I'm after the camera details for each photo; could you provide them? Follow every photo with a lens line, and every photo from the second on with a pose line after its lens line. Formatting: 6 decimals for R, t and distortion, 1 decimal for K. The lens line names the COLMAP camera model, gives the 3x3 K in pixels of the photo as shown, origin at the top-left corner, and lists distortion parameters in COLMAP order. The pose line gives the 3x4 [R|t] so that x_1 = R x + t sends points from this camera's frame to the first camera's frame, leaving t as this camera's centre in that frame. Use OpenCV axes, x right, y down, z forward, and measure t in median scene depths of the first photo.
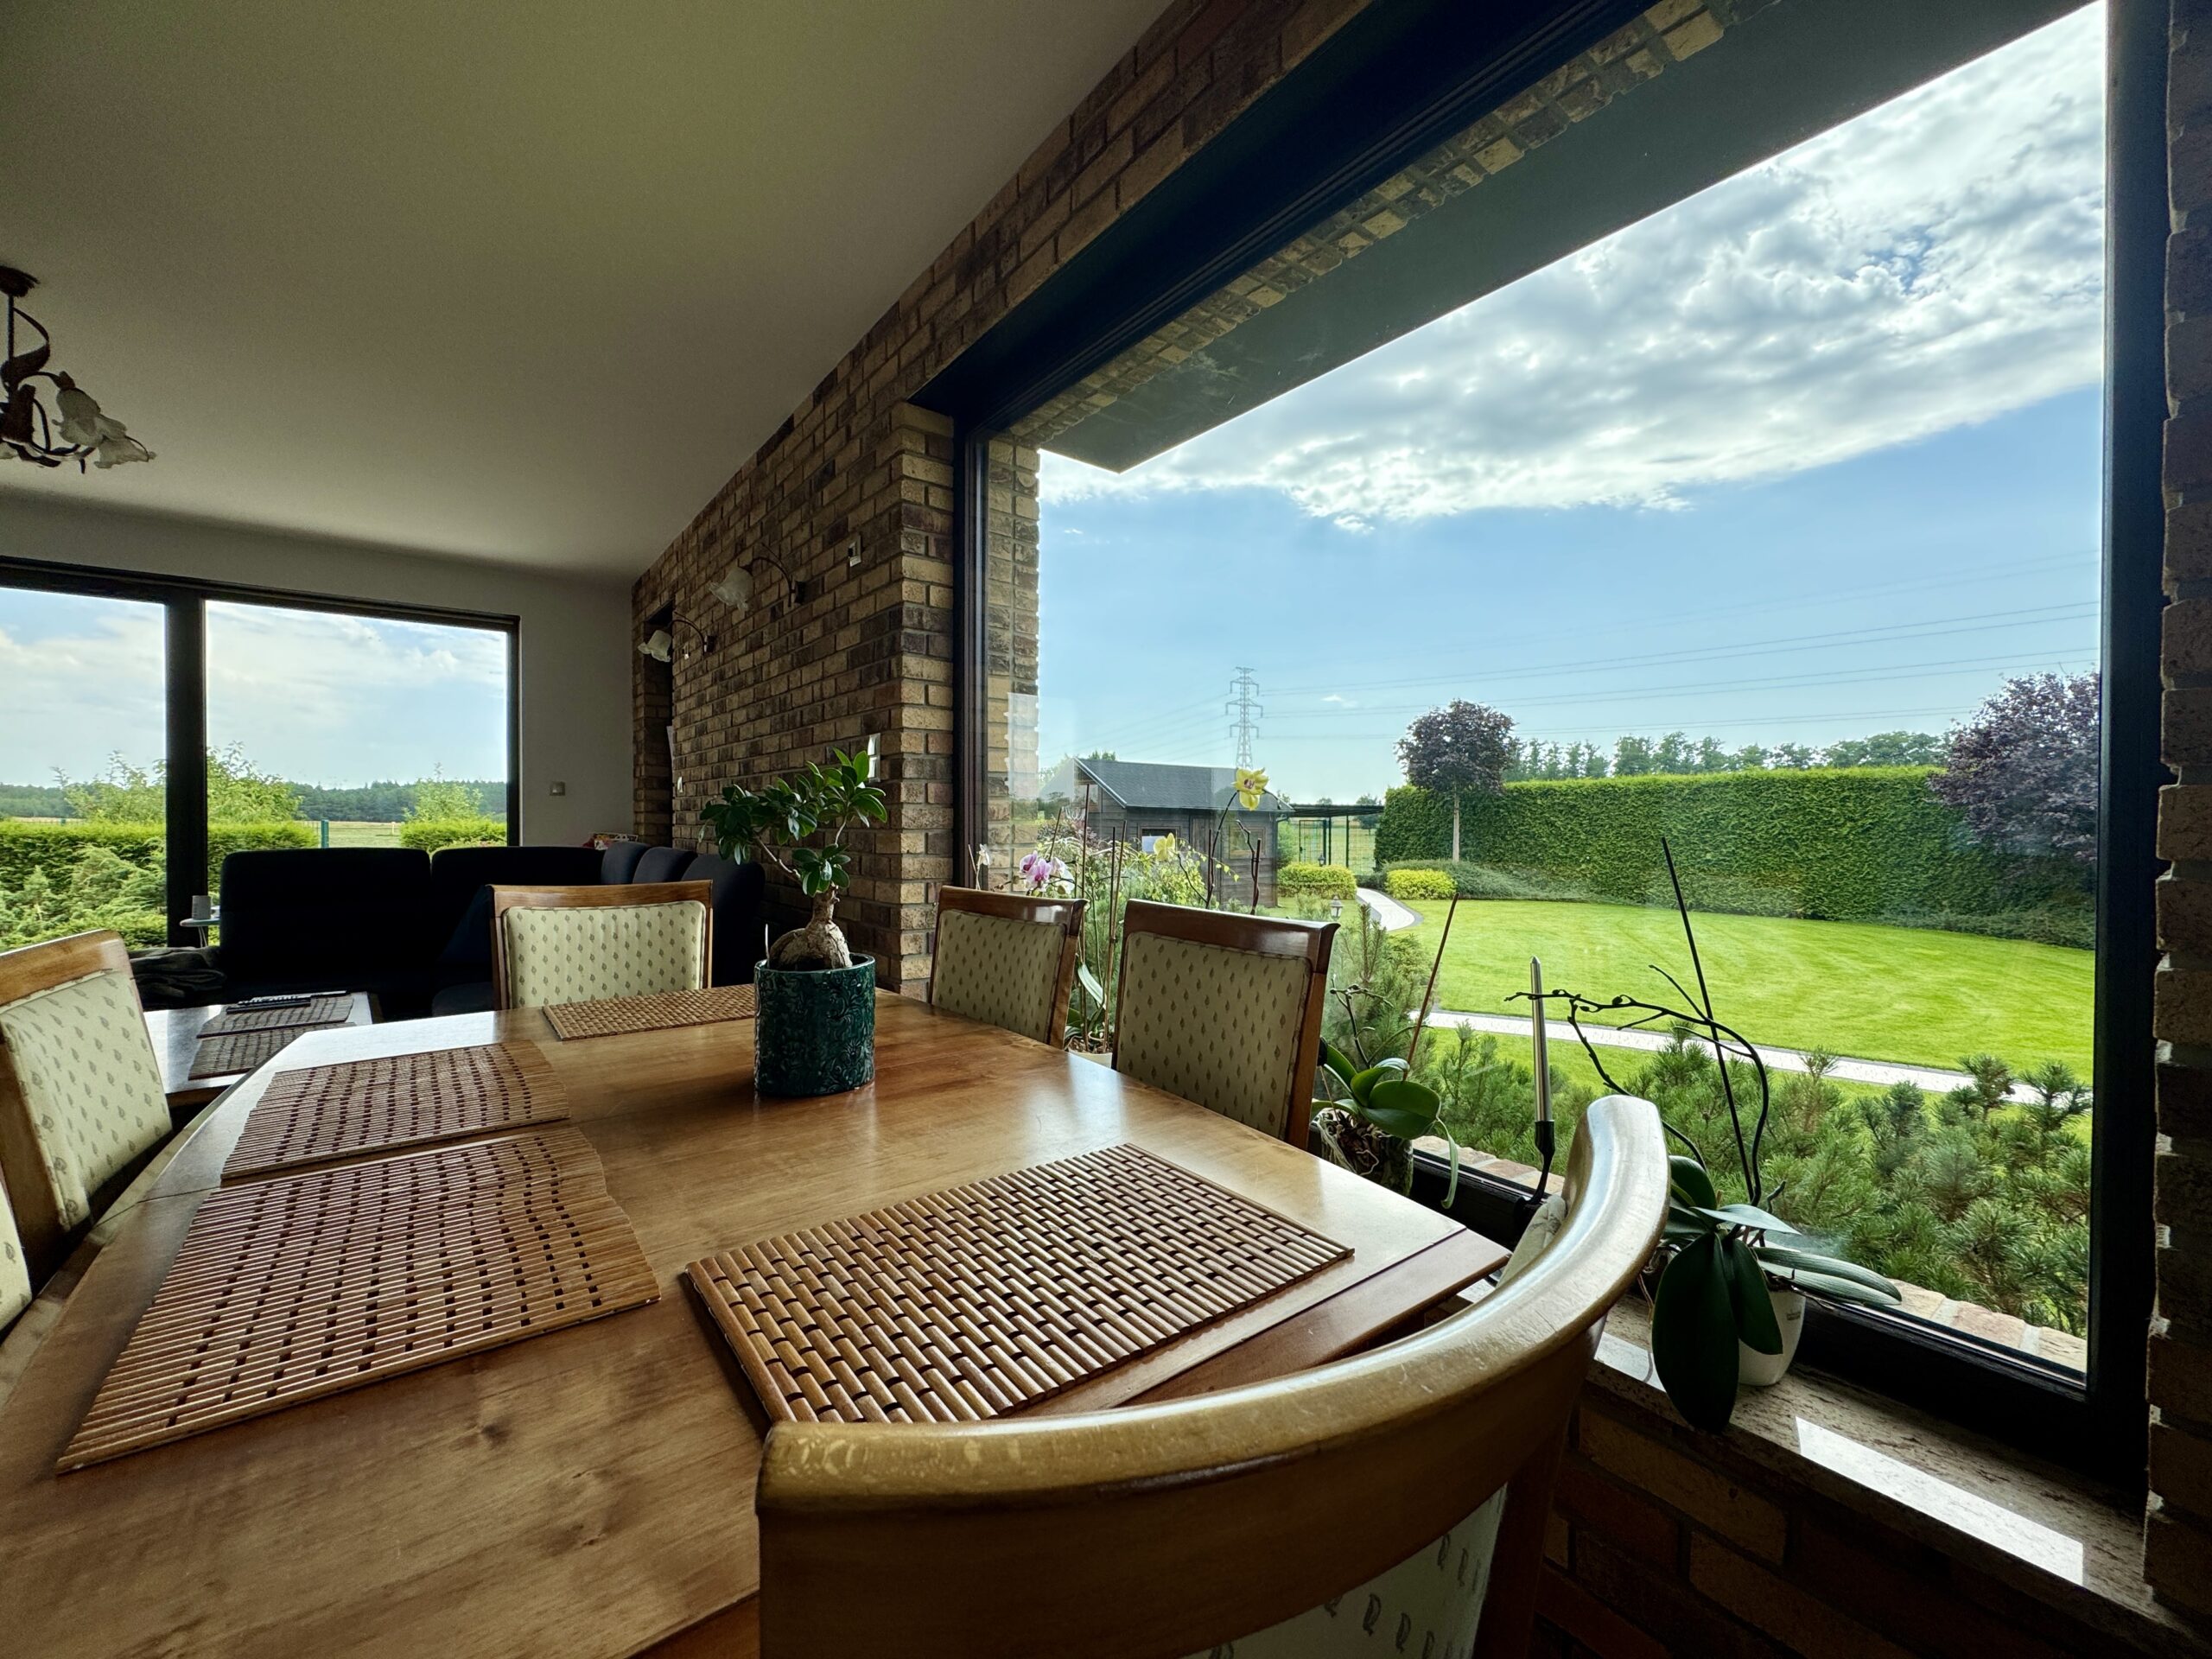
lens RADIAL K [[881.7, 0, 1104.1], [0, 881.7, 825.7], [0, 0, 1]] dist [0.000269, 0.000431]
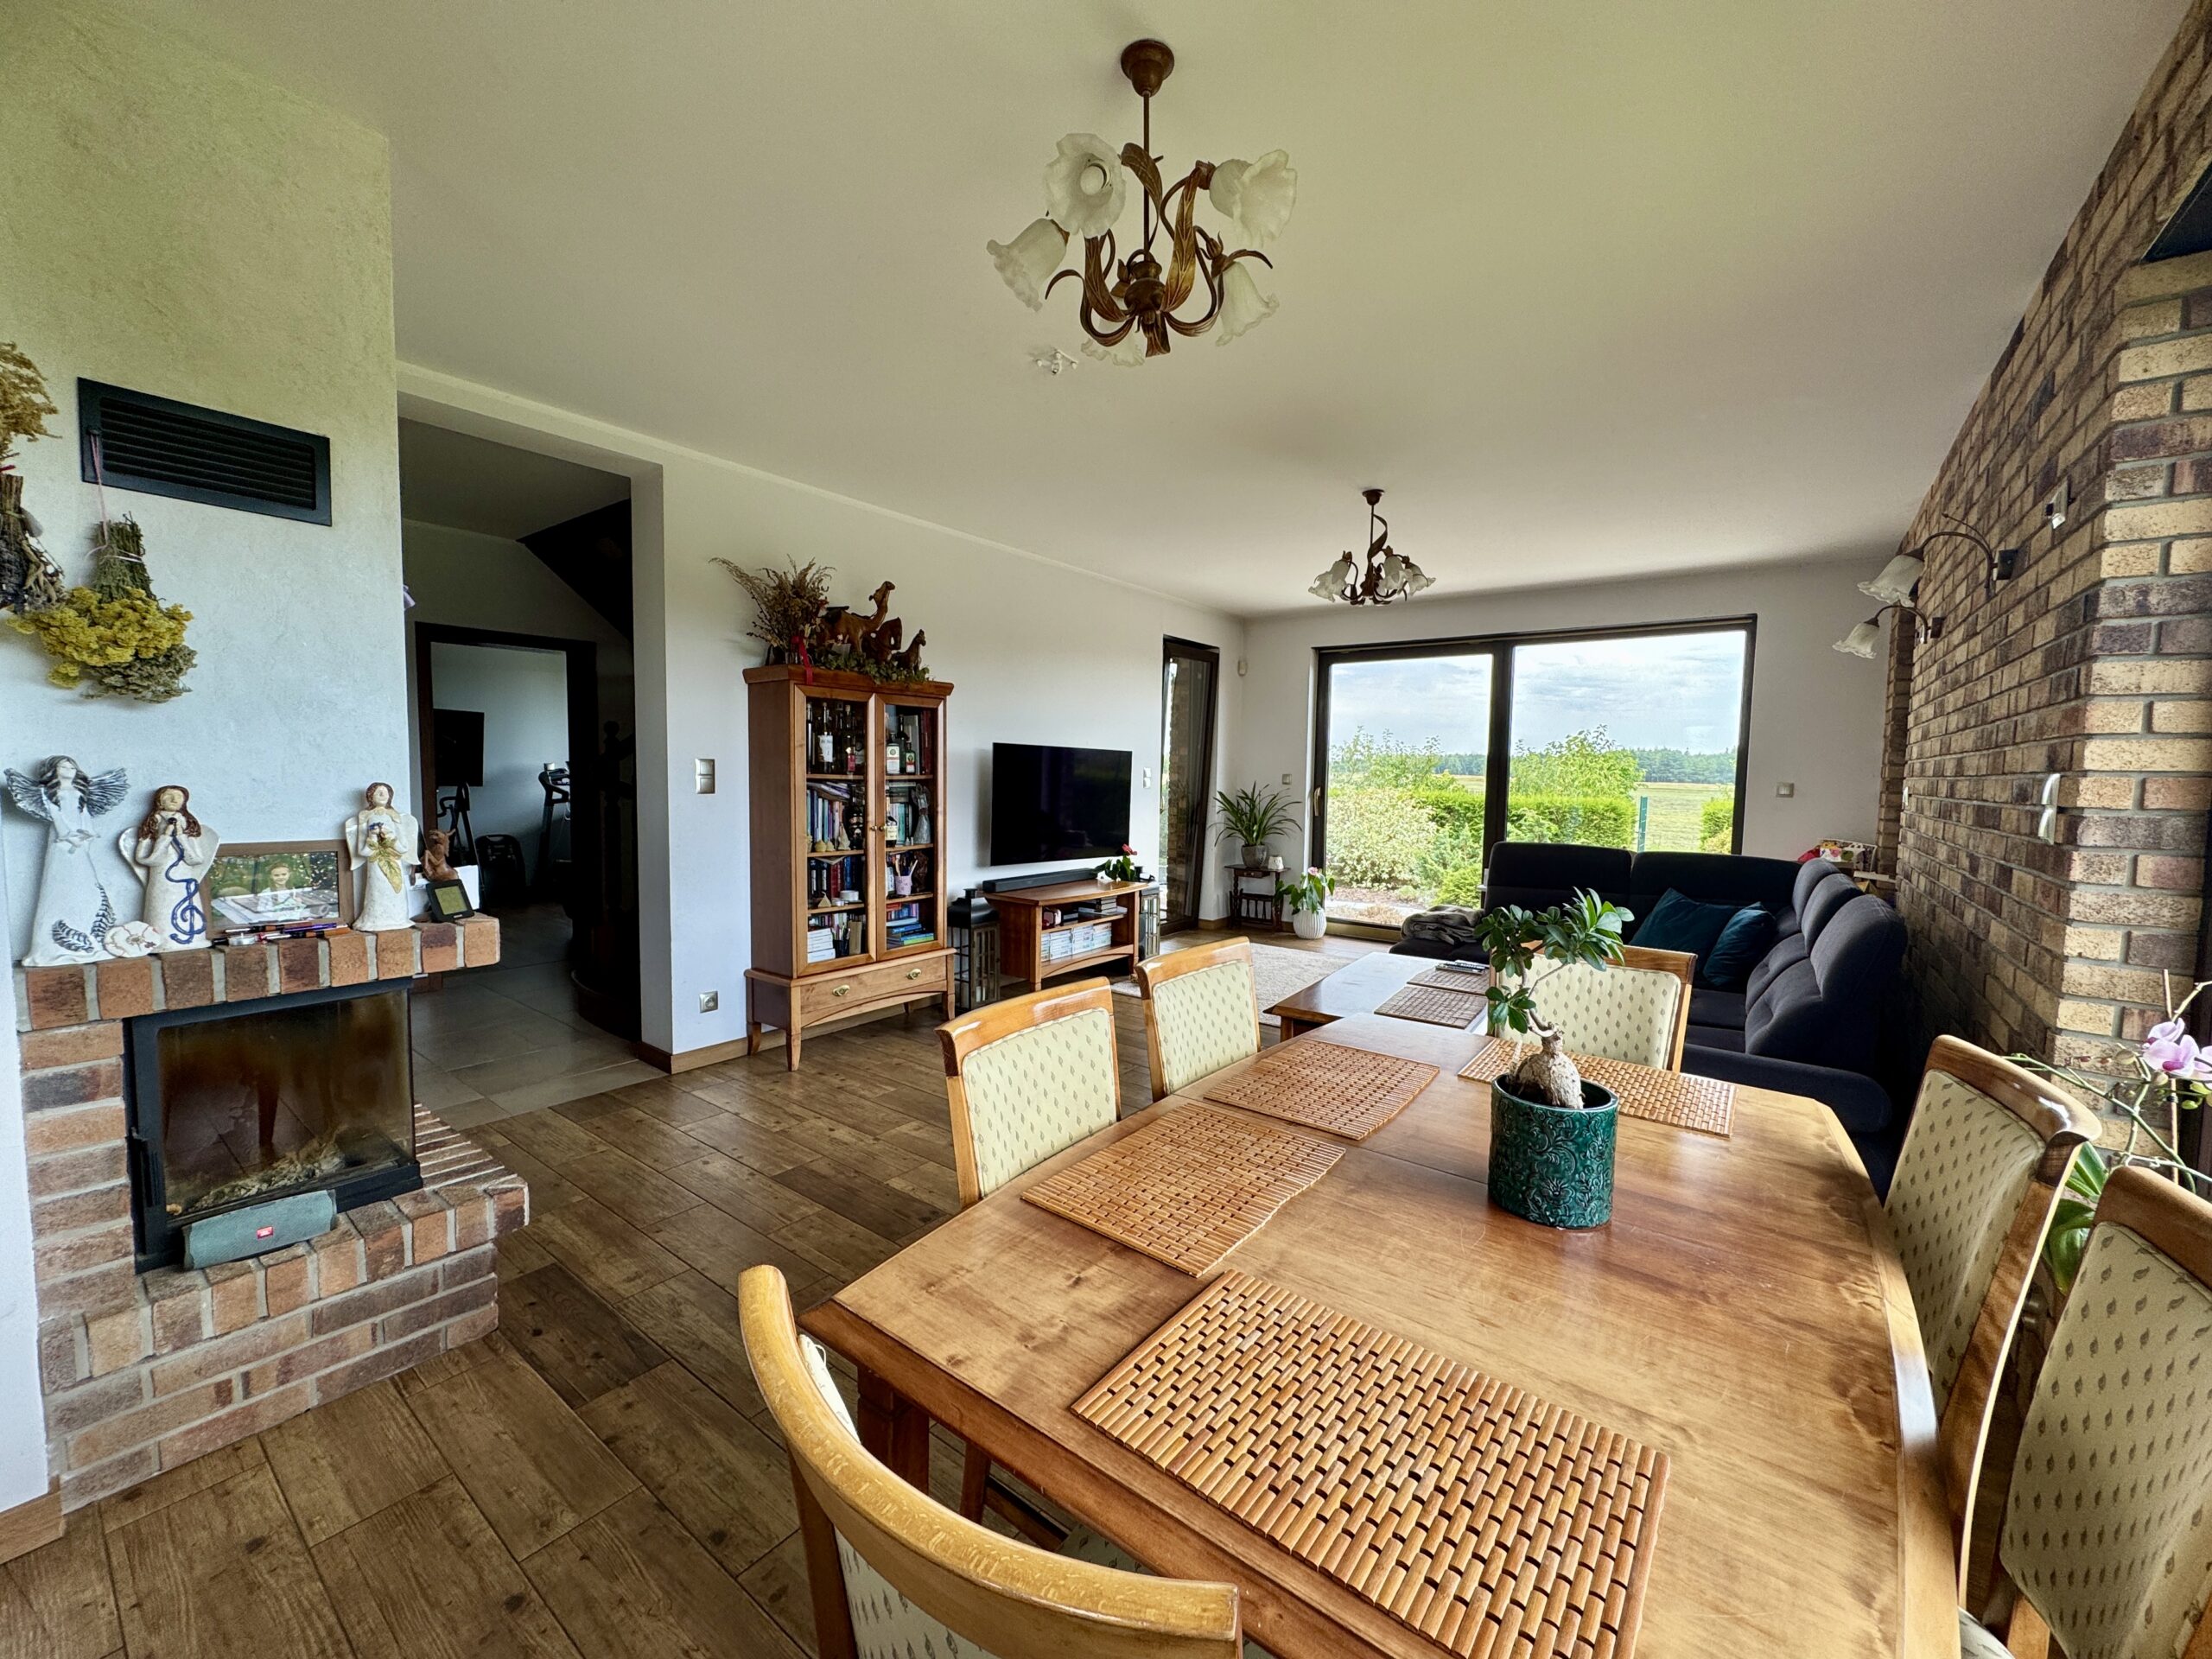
lens RADIAL K [[881.7, 0, 1104.1], [0, 881.7, 825.7], [0, 0, 1]] dist [0.000269, 0.000431]
pose [[0.245949, 0.066526, -0.966997, 0.232908], [-0.020998, 0.997773, 0.063303, -0.093134], [0.969055, 0.004736, 0.246799, 0.106502]]
